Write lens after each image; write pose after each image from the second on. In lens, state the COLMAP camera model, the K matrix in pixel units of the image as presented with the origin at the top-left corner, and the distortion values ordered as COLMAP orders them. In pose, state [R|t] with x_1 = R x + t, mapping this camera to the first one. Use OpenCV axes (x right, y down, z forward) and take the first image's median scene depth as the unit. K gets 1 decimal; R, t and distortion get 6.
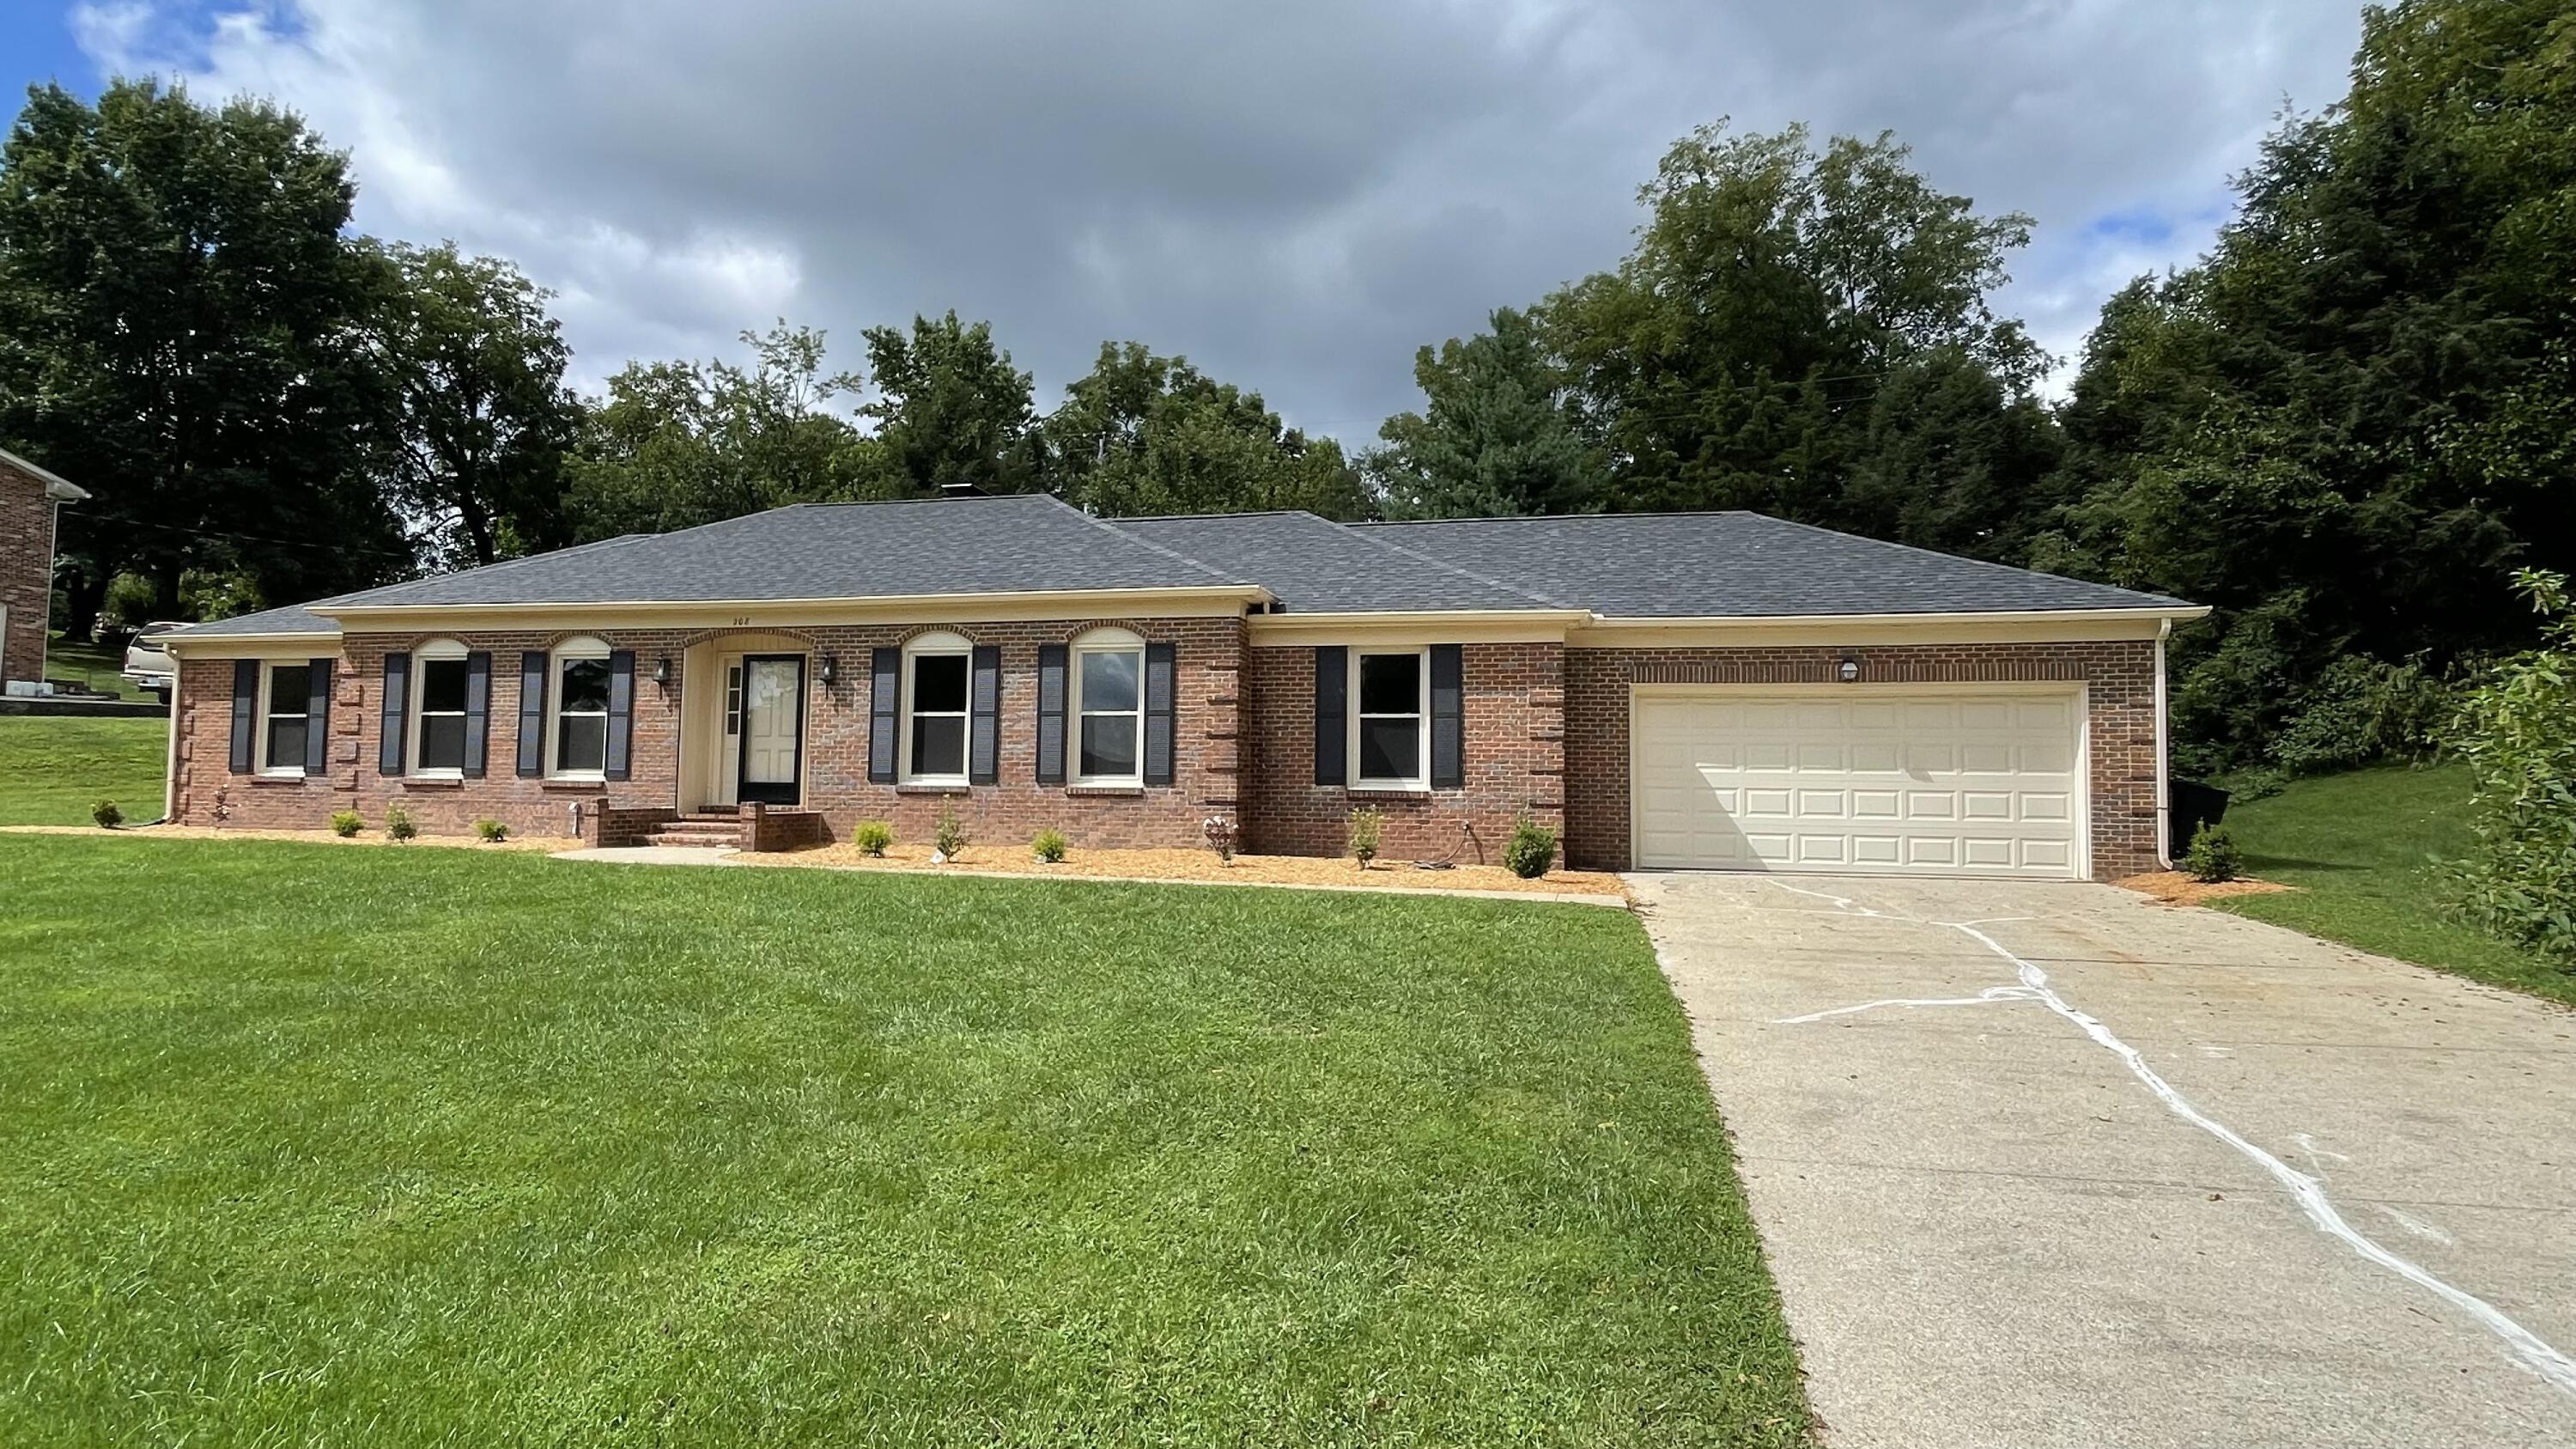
lens RADIAL K [[1405.4, 0, 1256.3], [0, 1405.4, 714.7], [0, 0, 1]] dist [0.004658, -0.003292]
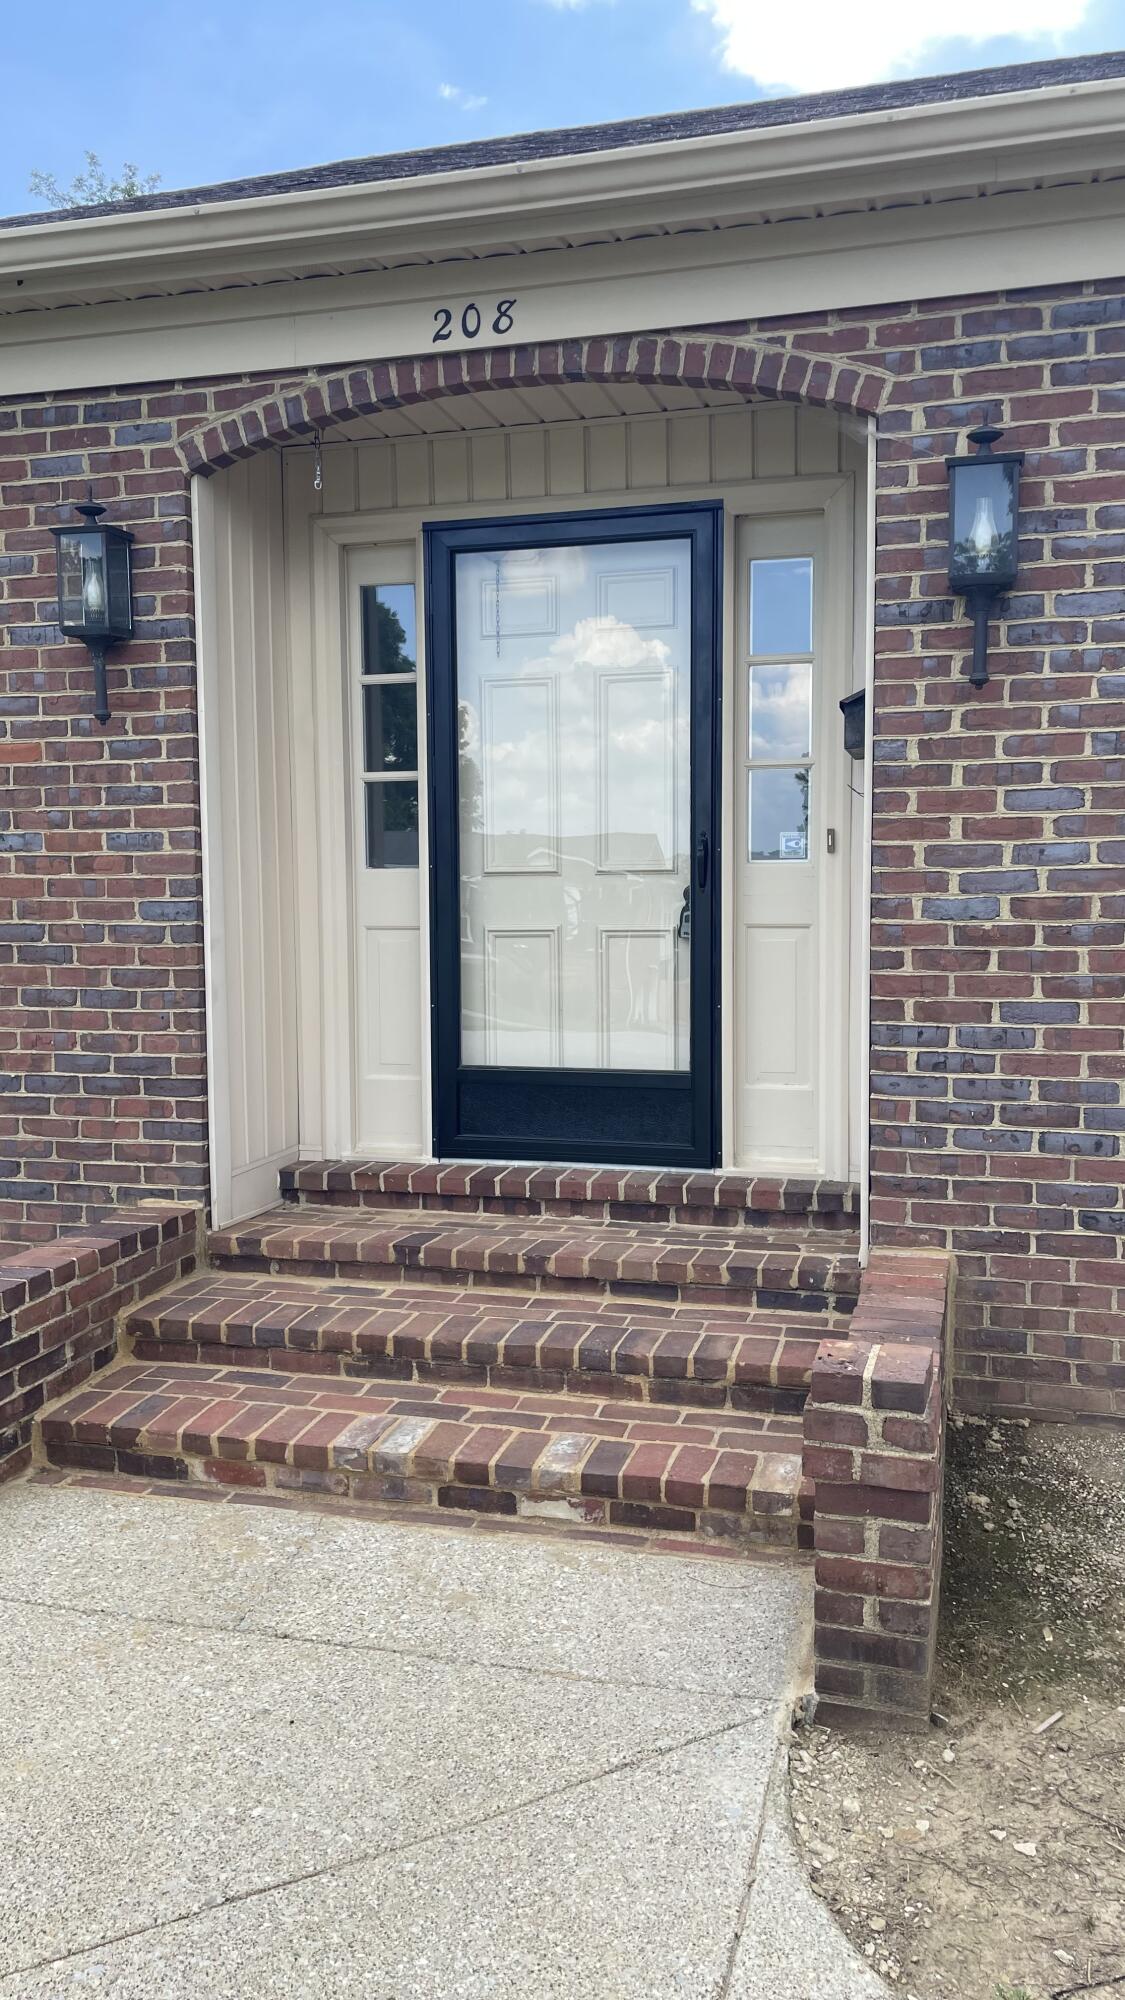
lens RADIAL K [[1521.5, 0, 505.9], [0, 1521.5, 997.1], [0, 0, 1]] dist [0.076405, -0.068533]
pose [[0.999381, -0.017378, -0.030578, -0.366871], [0.021268, 0.991038, 0.131877, 0.002354], [0.028012, -0.132446, 0.990794, 0.787477]]
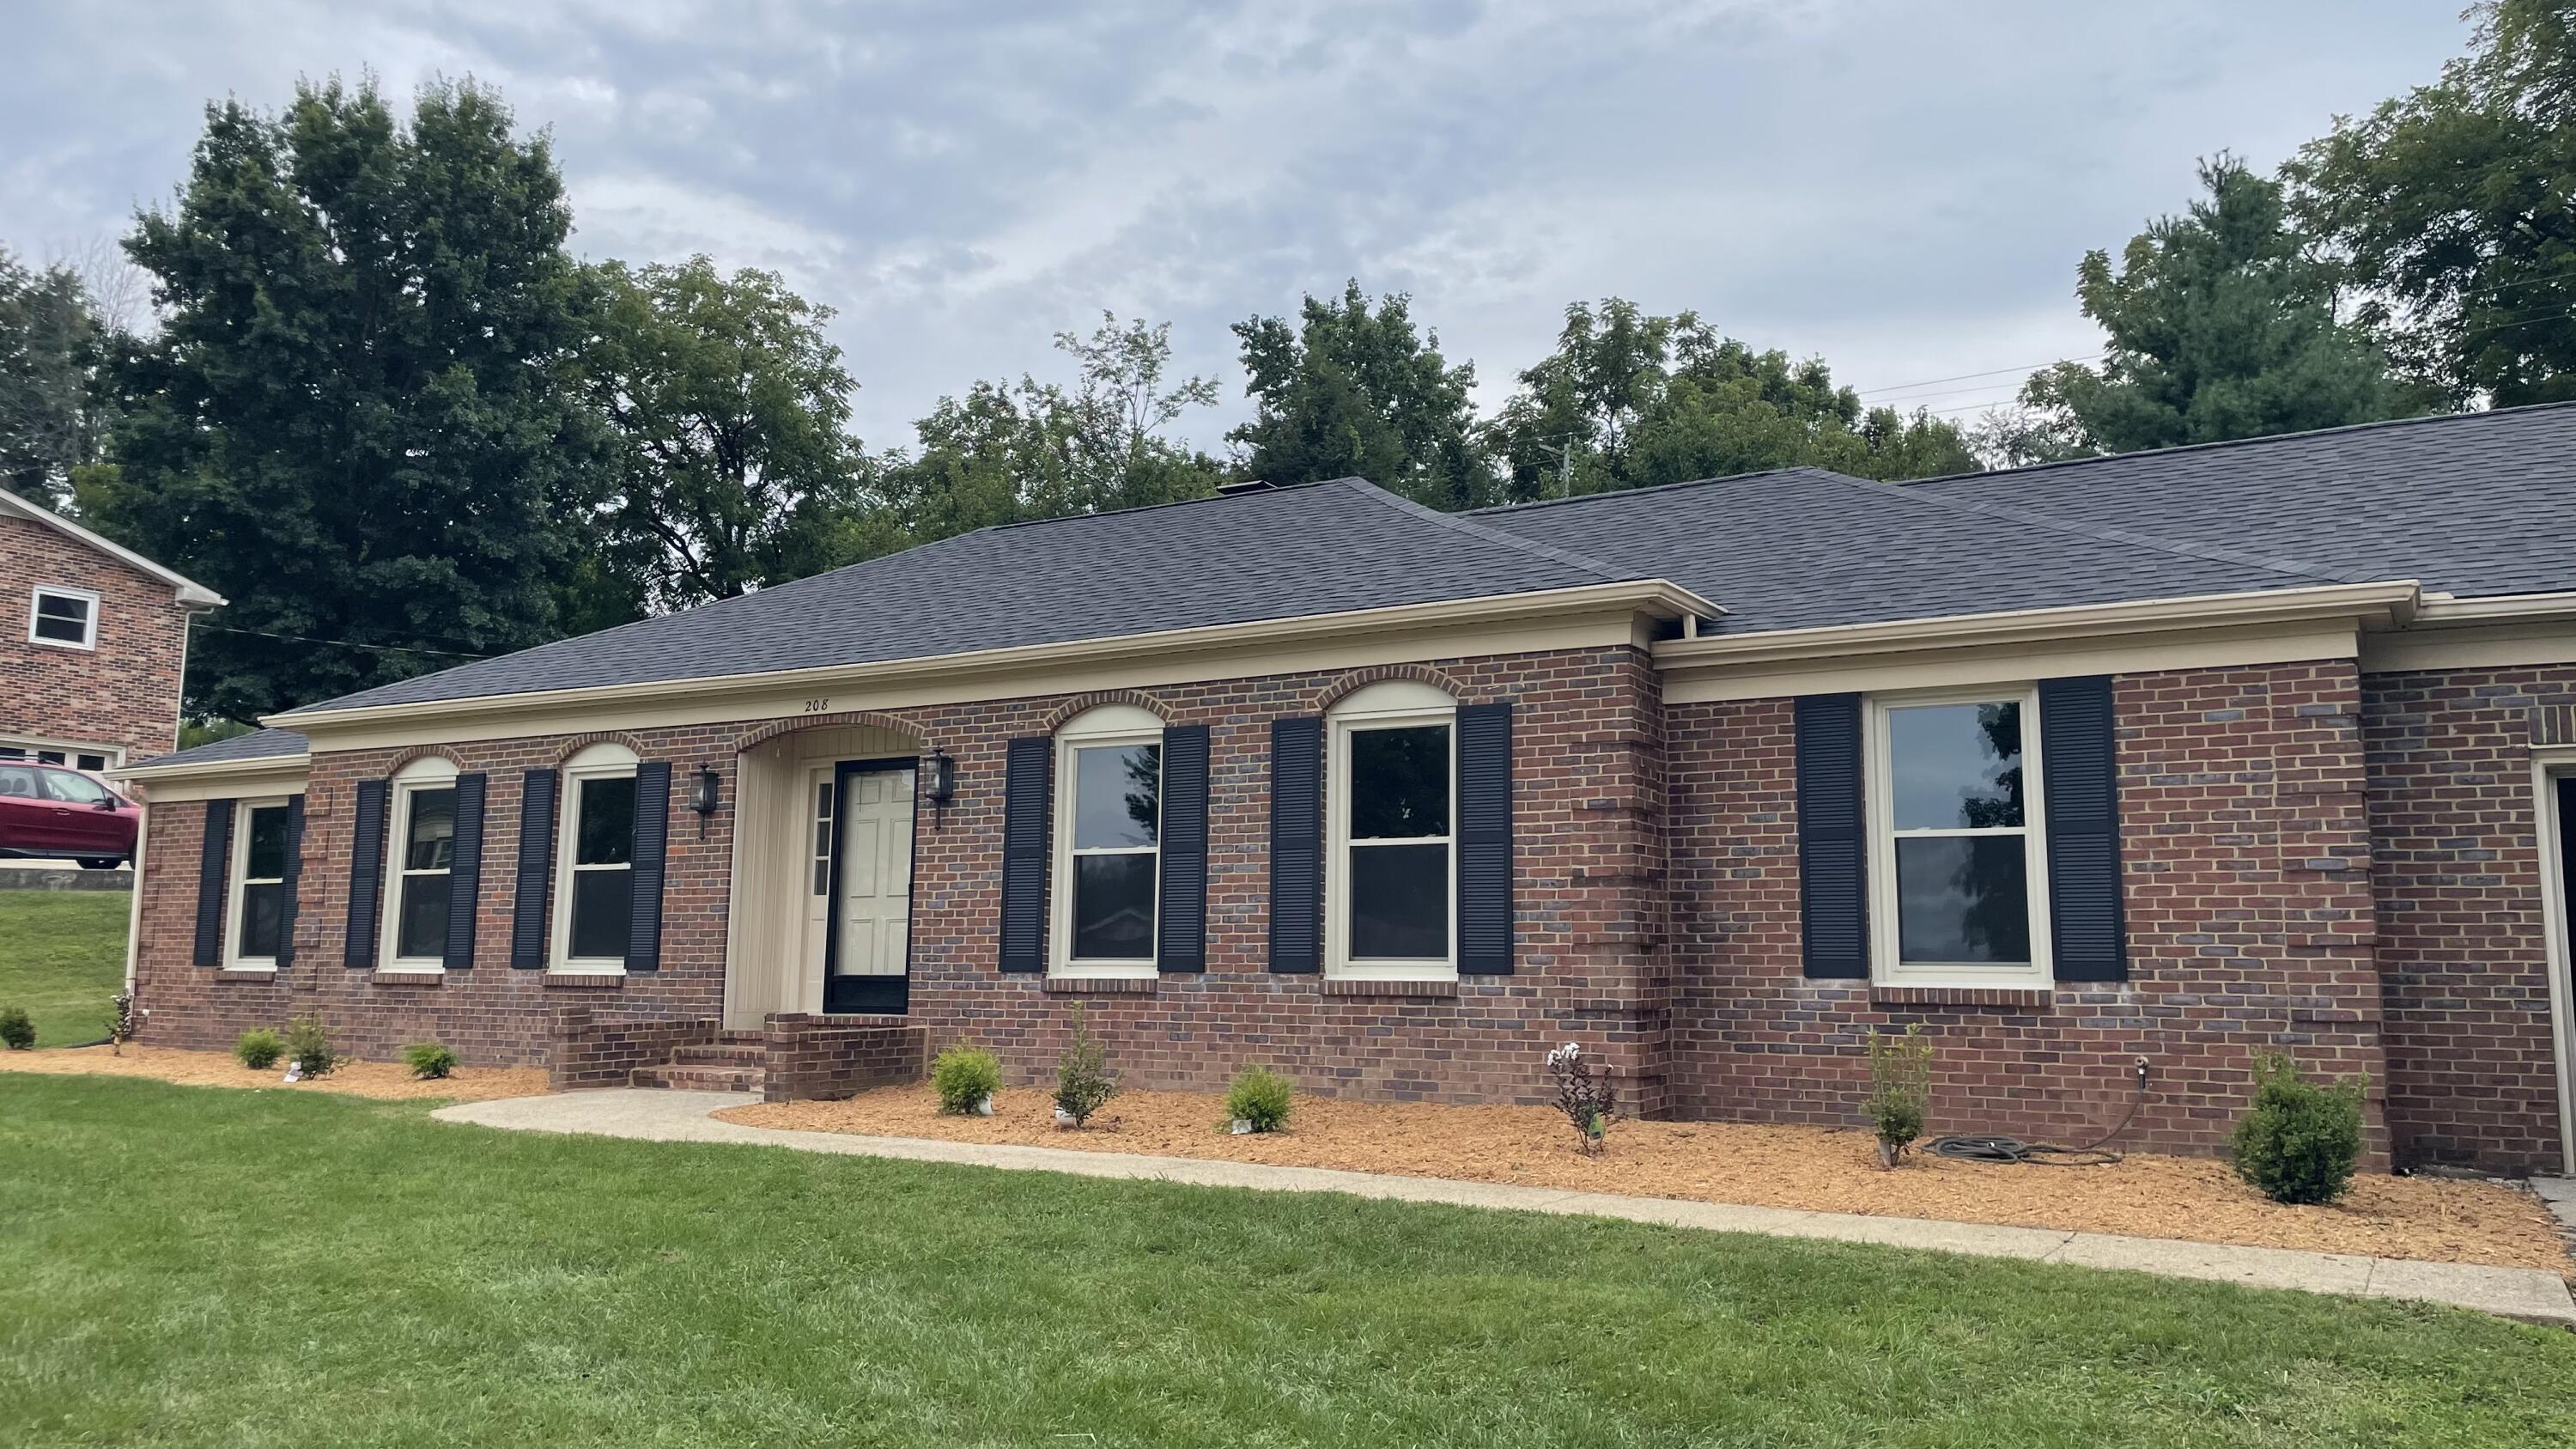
lens RADIAL K [[1960.0, 0, 1280.1], [0, 1960.0, 723.0], [0, 0, 1]] dist [0.076405, -0.068533]
pose [[0.957690, -0.041778, -0.284753, 0.062845], [0.021225, 0.996966, -0.074886, 0.008757], [0.287018, 0.065674, 0.955671, 0.264344]]
